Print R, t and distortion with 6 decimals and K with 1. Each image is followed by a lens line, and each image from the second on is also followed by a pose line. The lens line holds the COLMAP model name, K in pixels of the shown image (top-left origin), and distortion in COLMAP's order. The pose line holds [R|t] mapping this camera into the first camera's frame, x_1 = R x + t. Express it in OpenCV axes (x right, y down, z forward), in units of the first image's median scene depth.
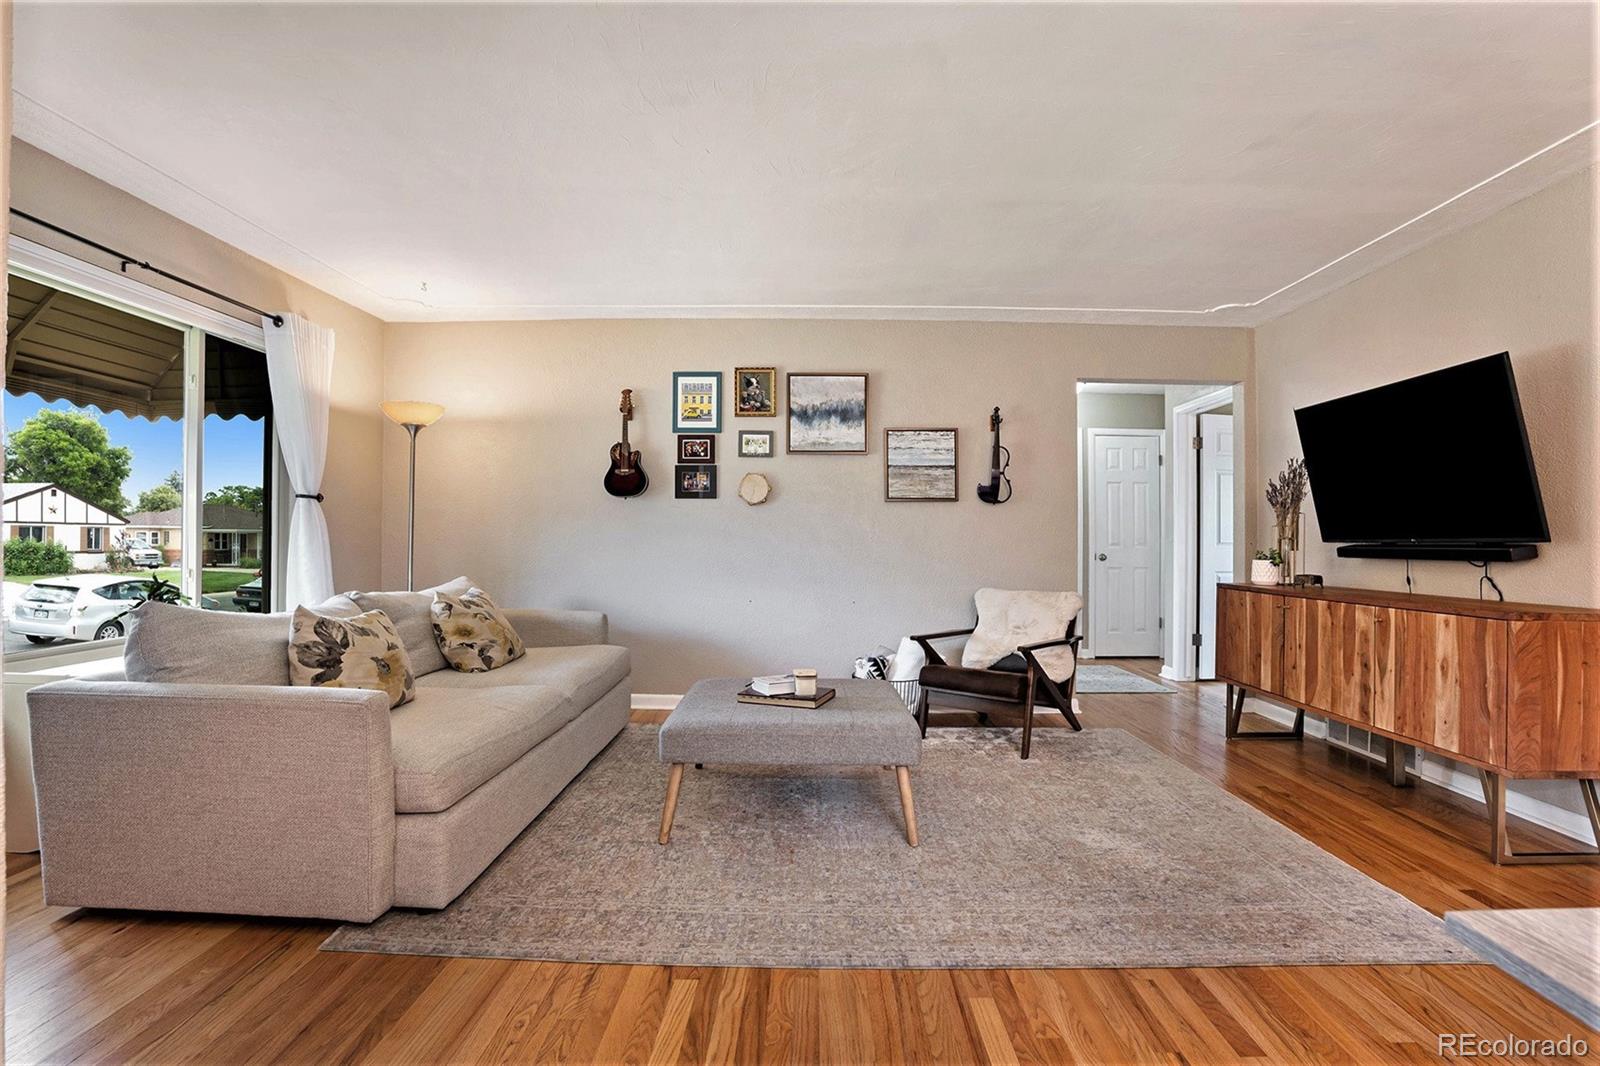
lens RADIAL K [[754.0, 0, 807.9], [0, 754.0, 520.8], [0, 0, 1]] dist [-0.049531, 0.031067]
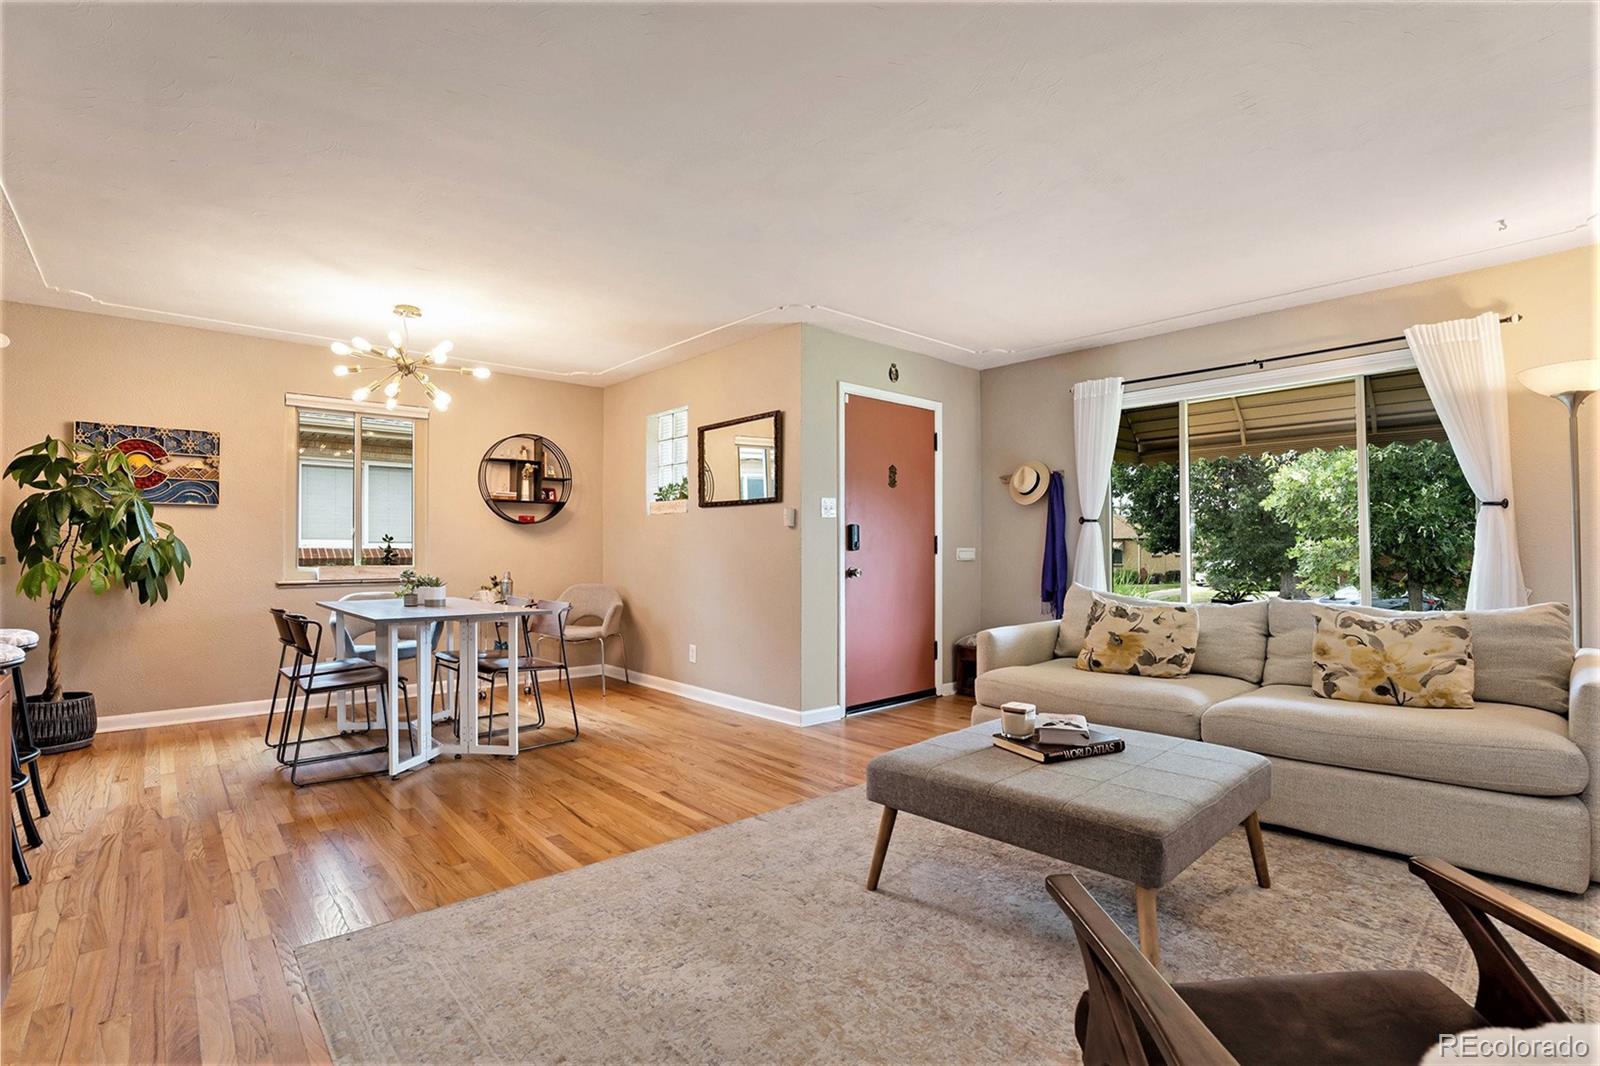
lens RADIAL K [[765.5, 0, 801.7], [0, 765.5, 528.3], [0, 0, 1]] dist [-0.049521, 0.022274]
pose [[-0.742922, -0.026613, -0.668849, 0.451432], [0.011756, 0.998536, -0.052789, 0.028695], [0.669275, -0.047081, -0.741522, 0.901314]]
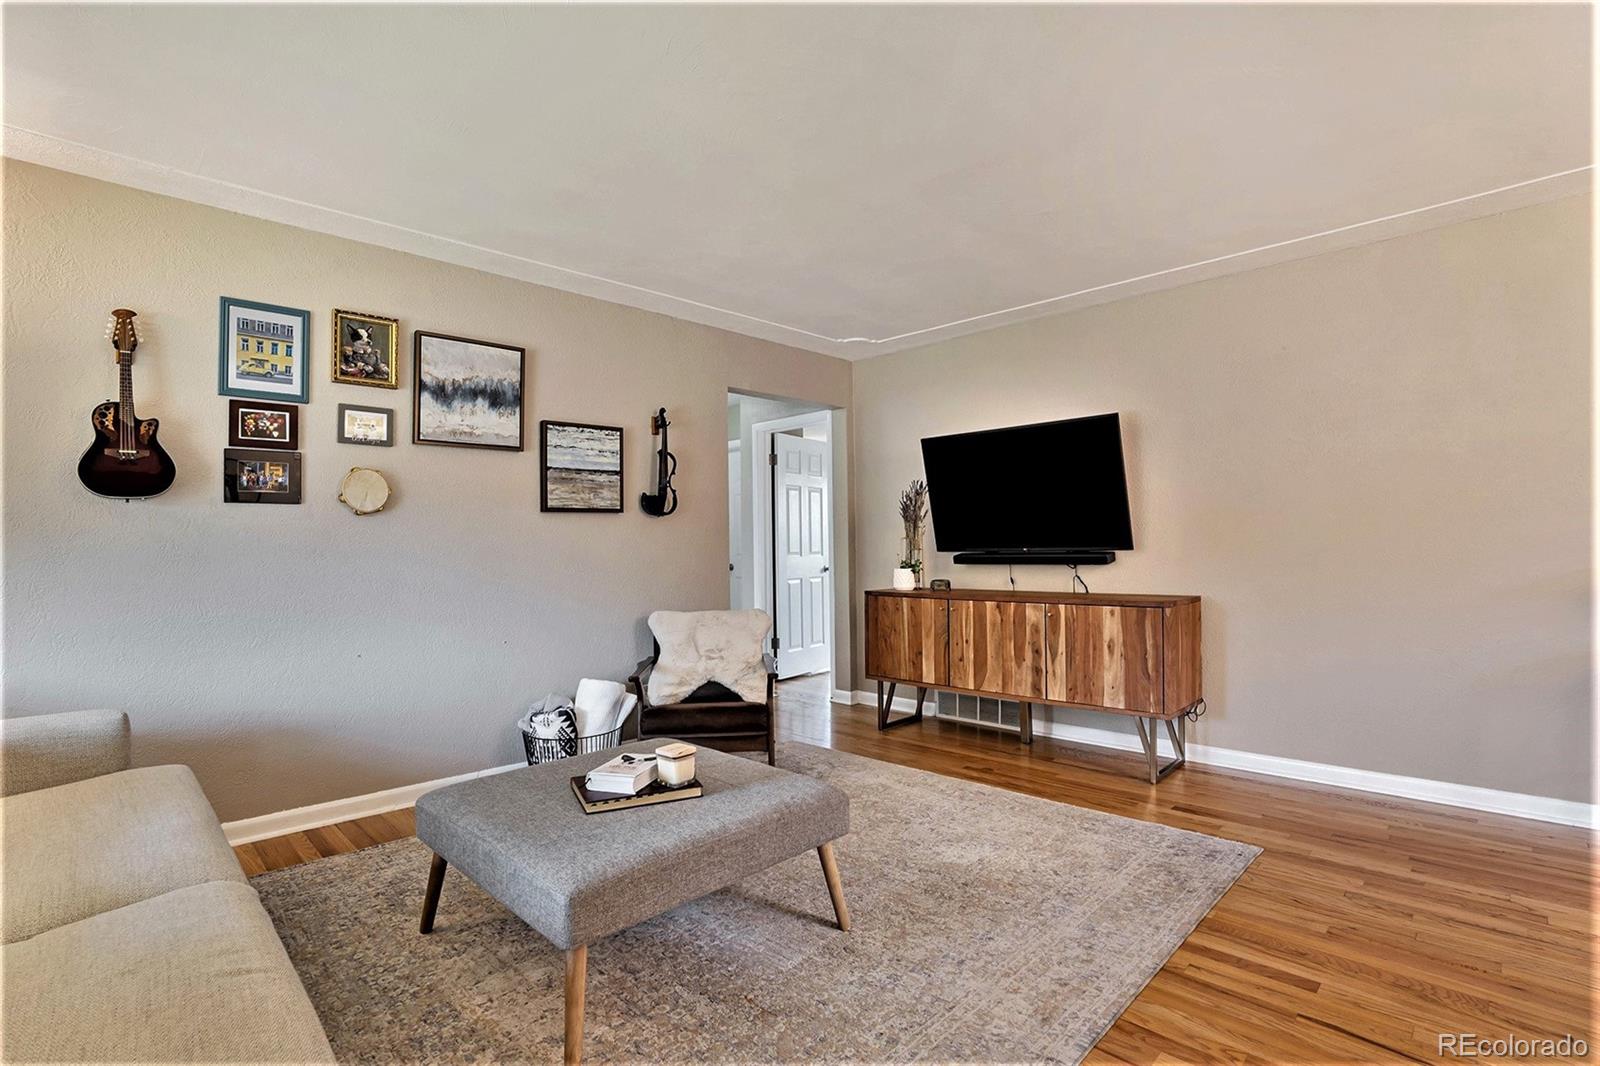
lens RADIAL K [[765.5, 0, 801.7], [0, 765.5, 528.3], [0, 0, 1]] dist [-0.049521, 0.022274]
pose [[0.711328, -0.001687, 0.702858, -0.272906], [0.001923, 0.999998, 0.000454, -0.008296], [-0.702857, 0.001029, 0.711330, 0.236040]]
